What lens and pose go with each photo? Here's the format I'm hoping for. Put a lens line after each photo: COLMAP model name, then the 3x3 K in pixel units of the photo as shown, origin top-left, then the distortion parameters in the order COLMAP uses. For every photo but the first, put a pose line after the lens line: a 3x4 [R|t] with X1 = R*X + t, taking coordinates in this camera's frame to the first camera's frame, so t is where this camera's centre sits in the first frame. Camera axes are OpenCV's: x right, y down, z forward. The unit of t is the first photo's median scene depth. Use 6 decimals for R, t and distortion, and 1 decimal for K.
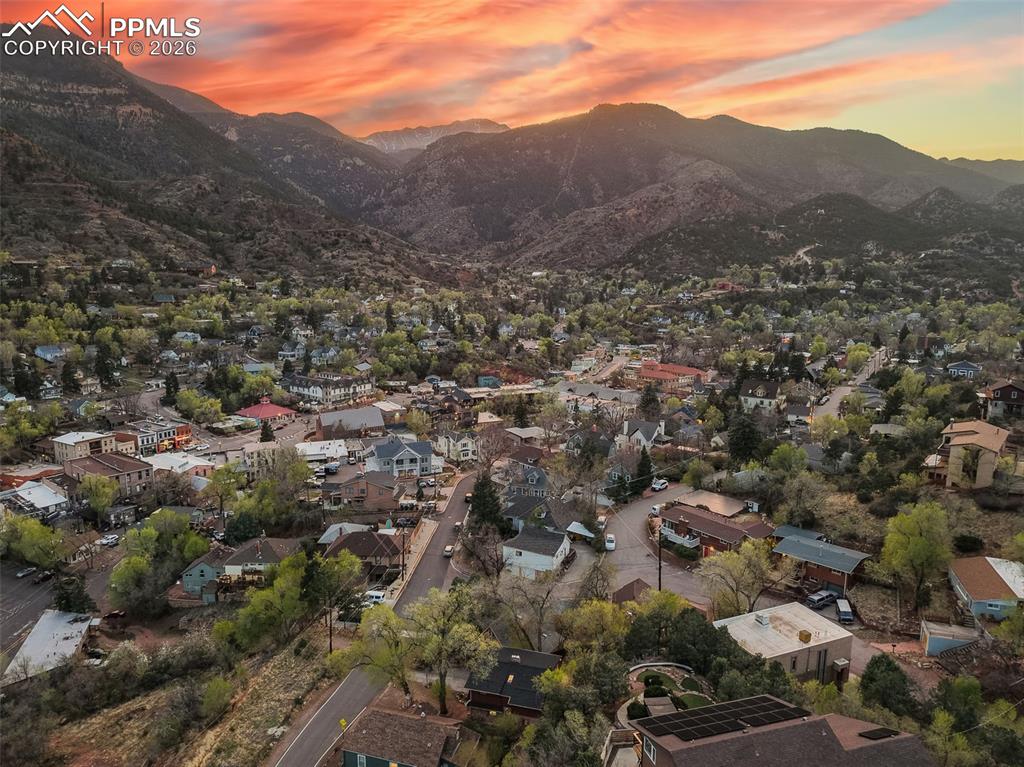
lens RADIAL K [[684.7, 0, 507.8], [0, 684.7, 384.3], [0, 0, 1]] dist [0.021289, -0.022344]
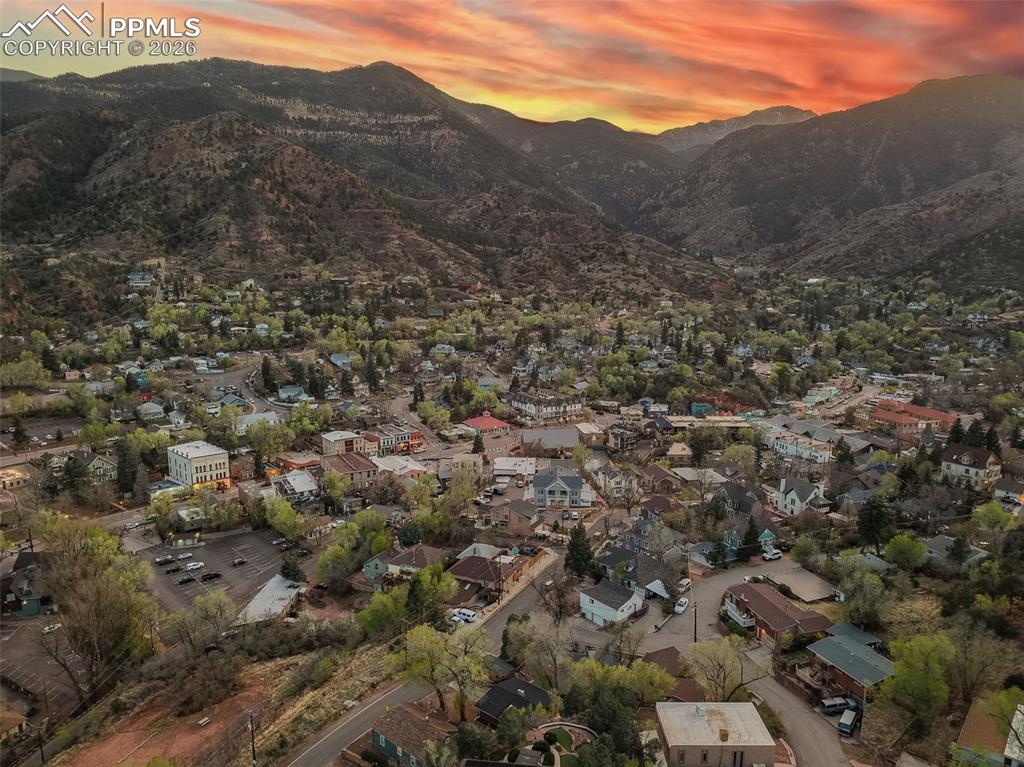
lens RADIAL K [[684.7, 0, 509.7], [0, 684.7, 384.5], [0, 0, 1]] dist [0.021289, -0.022344]
pose [[0.920898, 0.065825, -0.384207, 0.116113], [-0.064117, 0.997793, 0.017268, -0.046490], [0.384495, 0.008732, 0.923086, -0.040612]]
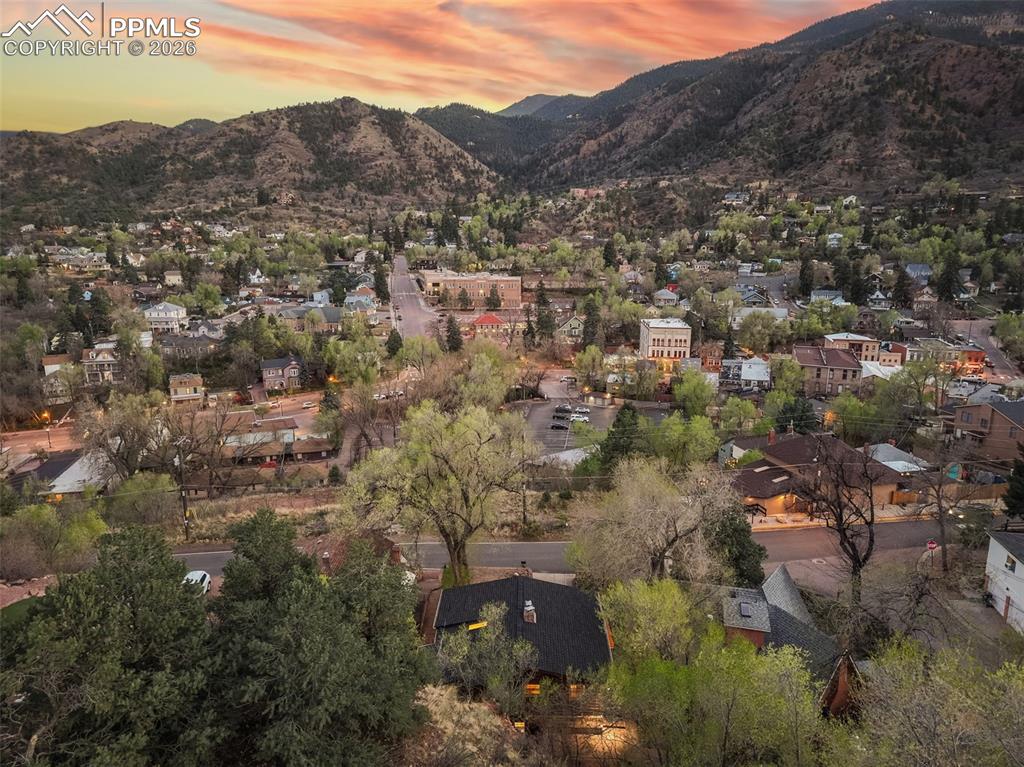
lens RADIAL K [[684.7, 0, 507.9], [0, 684.7, 386.3], [0, 0, 1]] dist [0.021289, -0.022344]
pose [[0.273669, 0.203385, -0.940074, 0.111341], [-0.160887, 0.973296, 0.163736, 0.048491], [0.948272, 0.106437, 0.299083, 0.224422]]
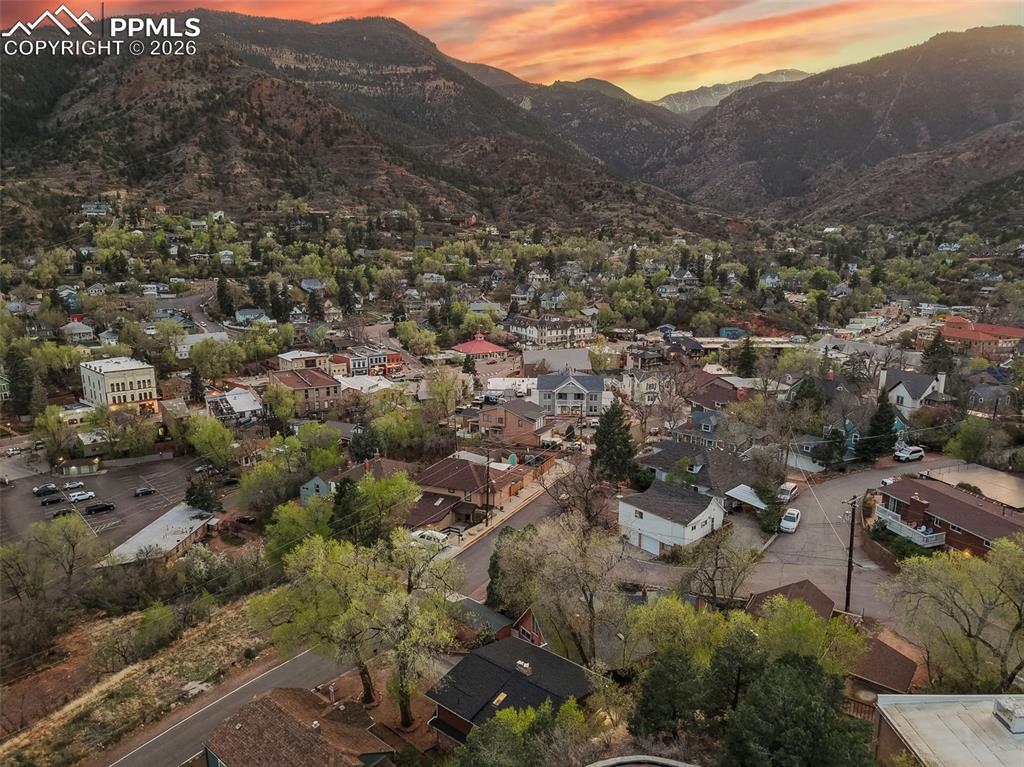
lens RADIAL K [[684.7, 0, 509.3], [0, 684.7, 384.6], [0, 0, 1]] dist [0.021289, -0.022344]
pose [[0.921280, 0.078131, -0.380971, 0.056213], [-0.060886, 0.996508, 0.057131, 0.032835], [0.384104, -0.029438, 0.922820, 0.122106]]
